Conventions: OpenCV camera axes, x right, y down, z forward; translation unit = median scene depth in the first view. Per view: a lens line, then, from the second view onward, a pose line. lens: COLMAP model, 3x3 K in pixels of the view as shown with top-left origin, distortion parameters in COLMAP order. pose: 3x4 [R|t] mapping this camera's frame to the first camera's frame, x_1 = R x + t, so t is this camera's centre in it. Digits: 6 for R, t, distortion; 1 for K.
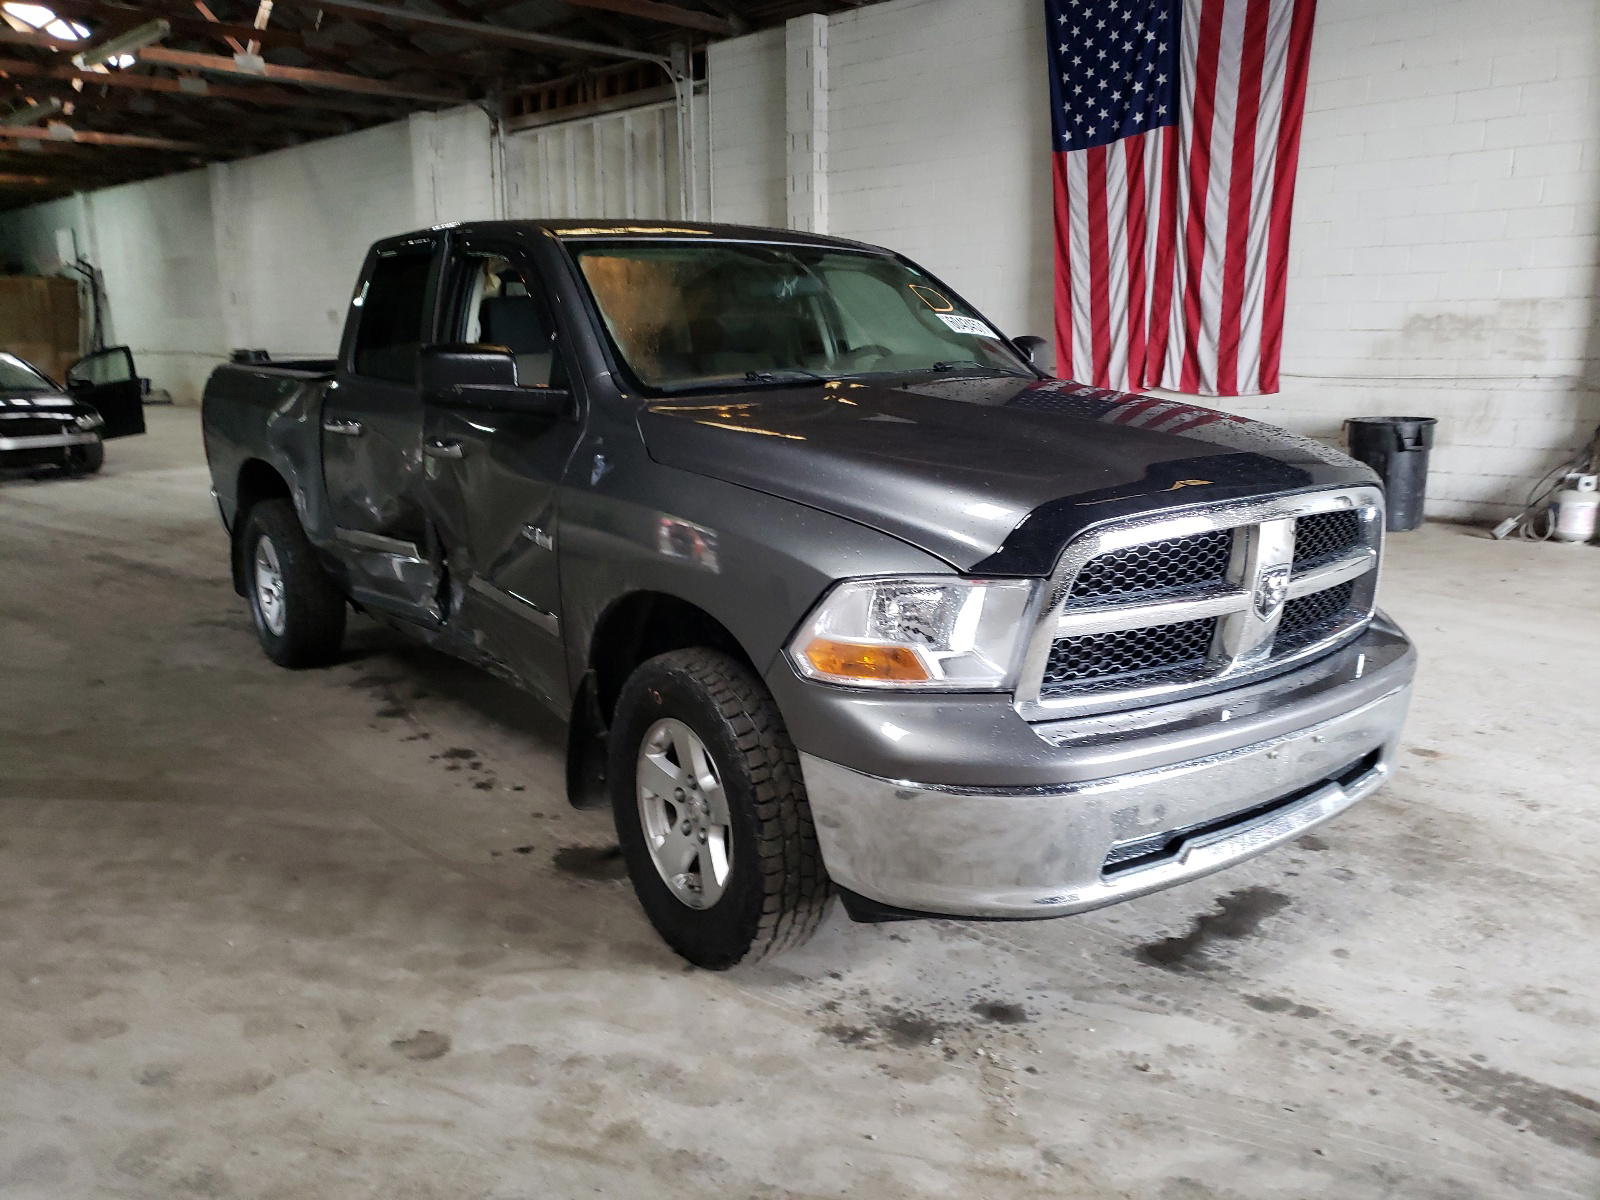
lens RADIAL K [[1240.8, 0, 790.1], [0, 1240.8, 596.6], [0, 0, 1]] dist [-0.000644, 0.017892]
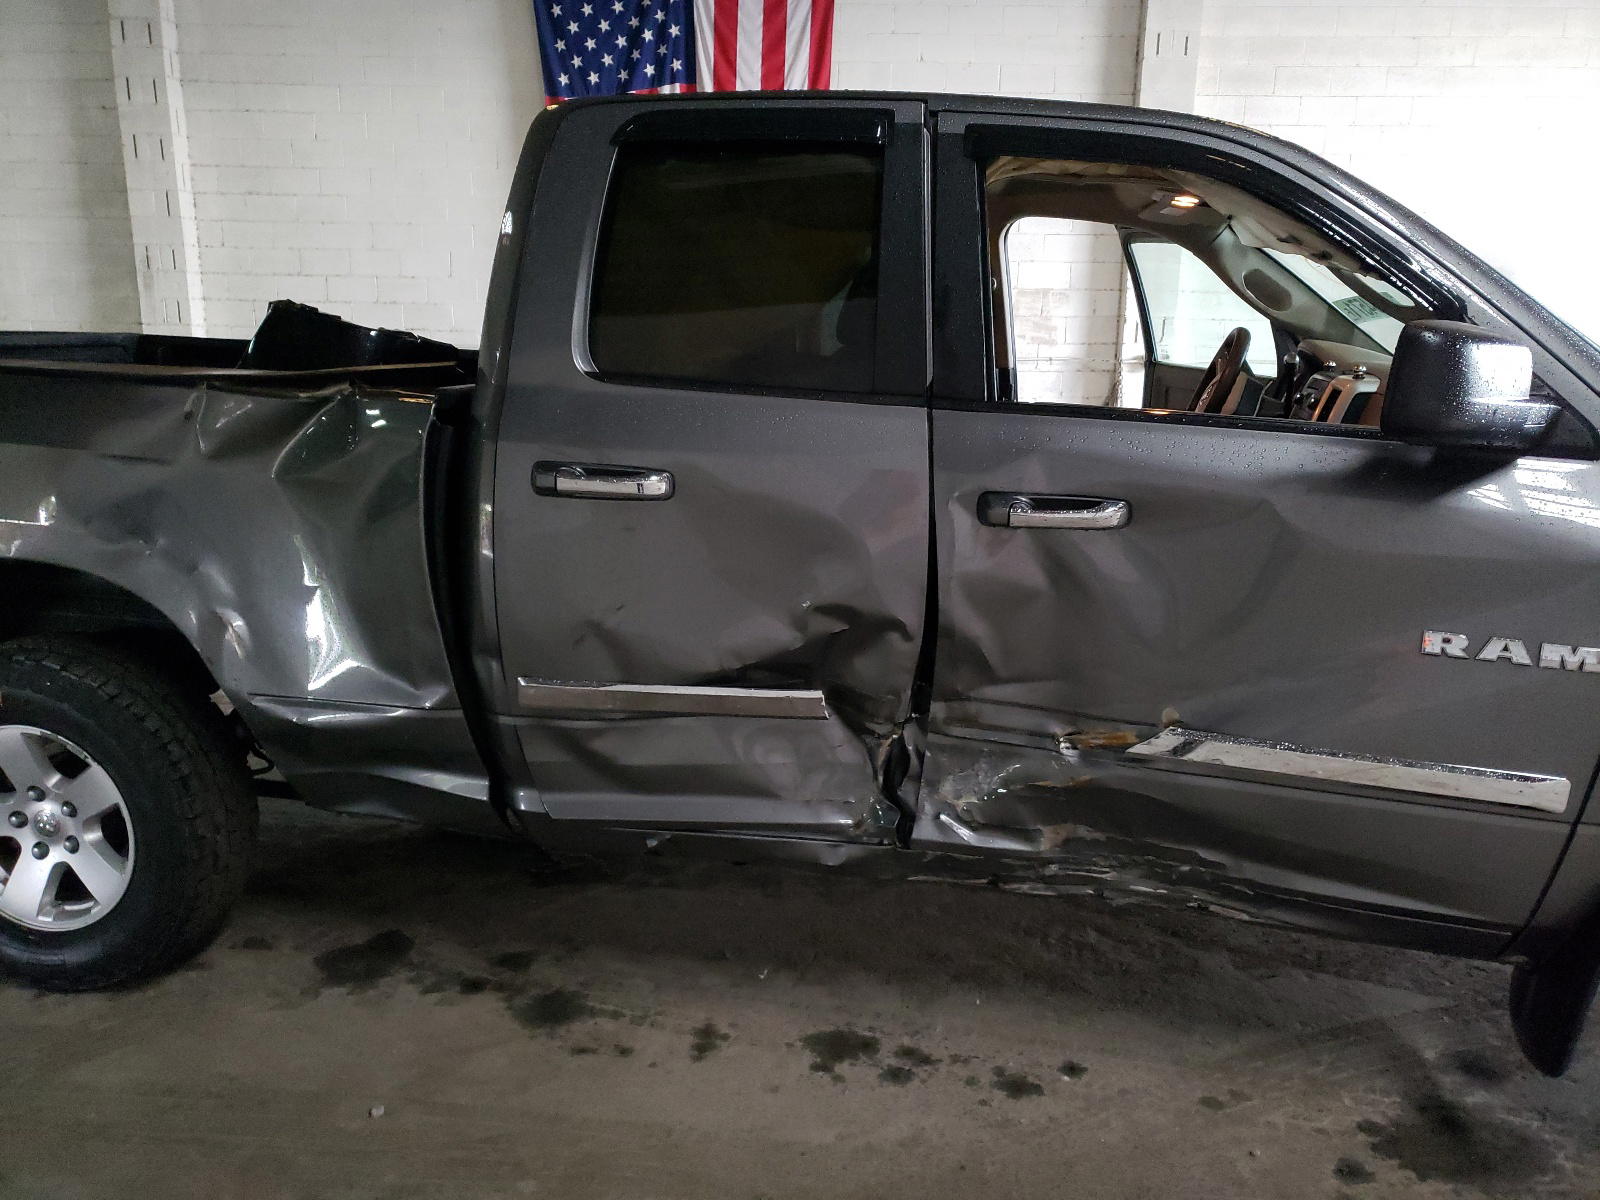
lens RADIAL K [[1240.8, 0, 790.1], [0, 1240.8, 596.6], [0, 0, 1]] dist [-0.000644, 0.017892]
pose [[0.739556, -0.128483, 0.660718, -0.334047], [0.118644, 0.991126, 0.059934, -0.057907], [-0.662556, 0.034066, 0.748237, 0.317458]]
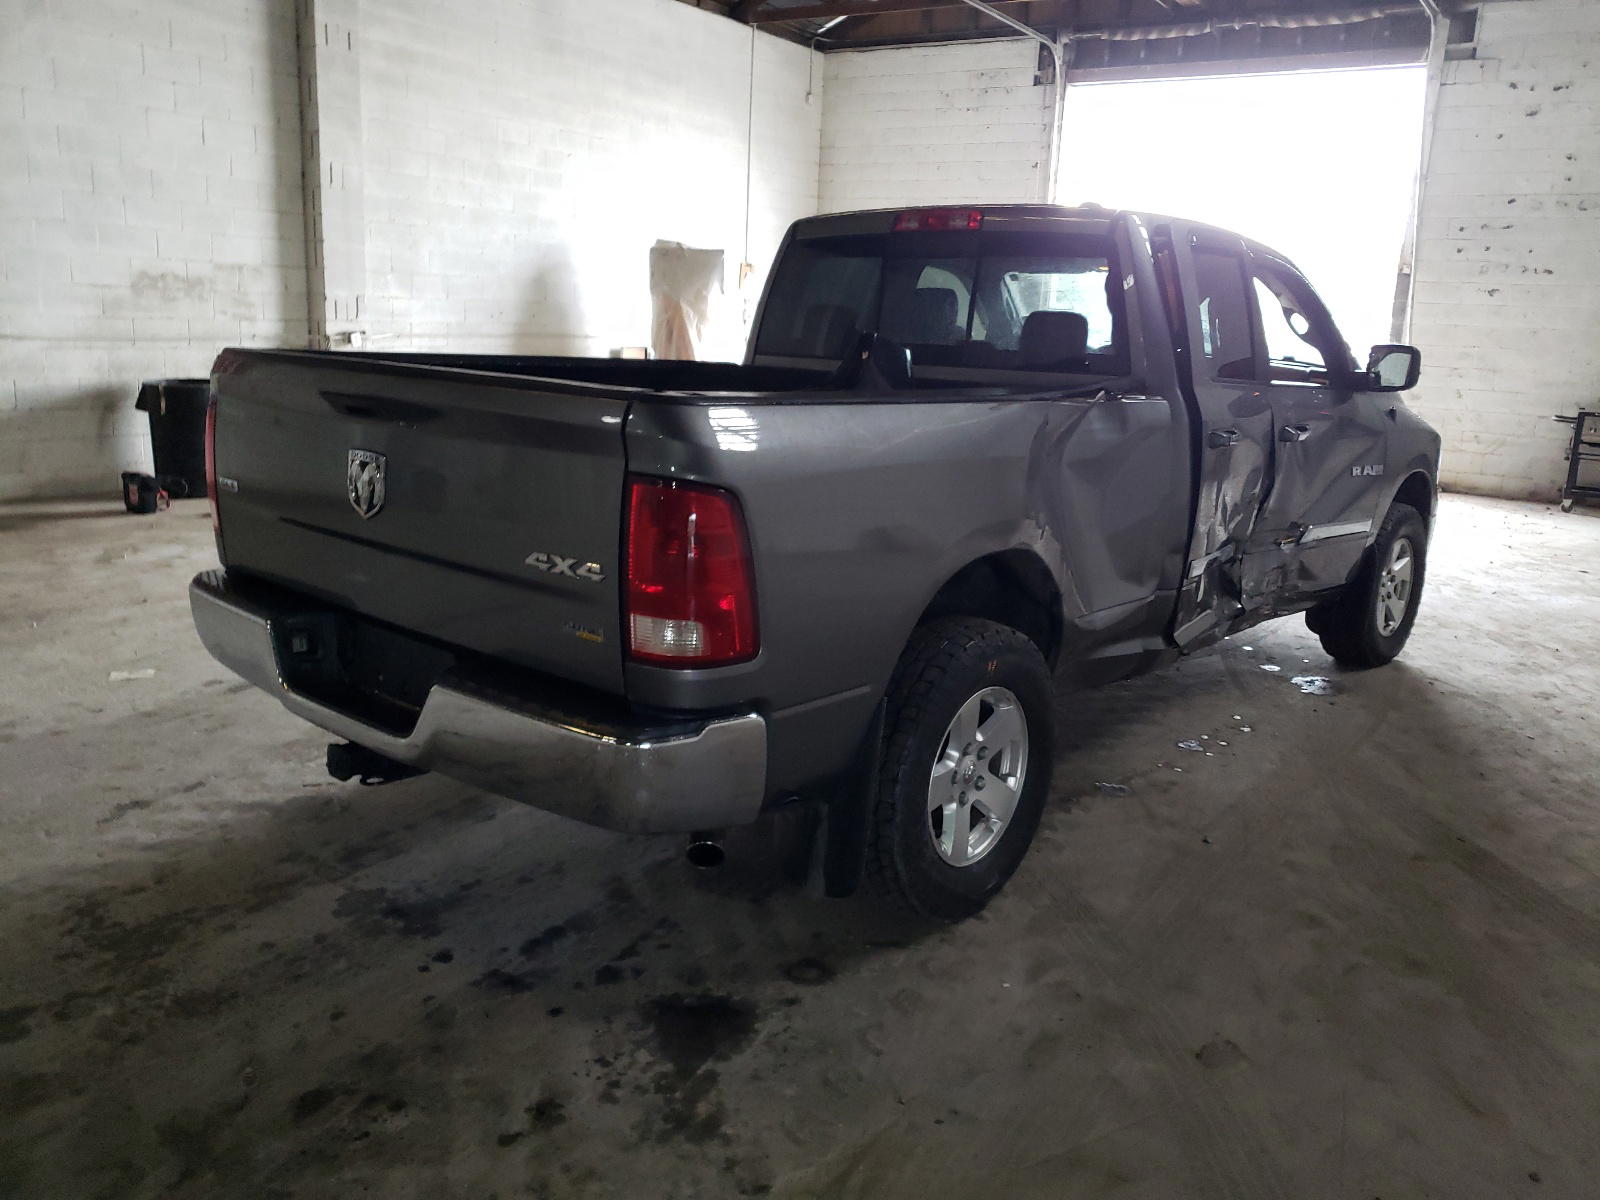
lens RADIAL K [[1240.8, 0, 790.1], [0, 1240.8, 596.6], [0, 0, 1]] dist [-0.000644, 0.017892]
pose [[-0.200036, -0.219288, 0.954934, -0.585769], [0.165635, 0.953036, 0.253549, -0.153159], [-0.965687, 0.208889, -0.154319, 0.740668]]
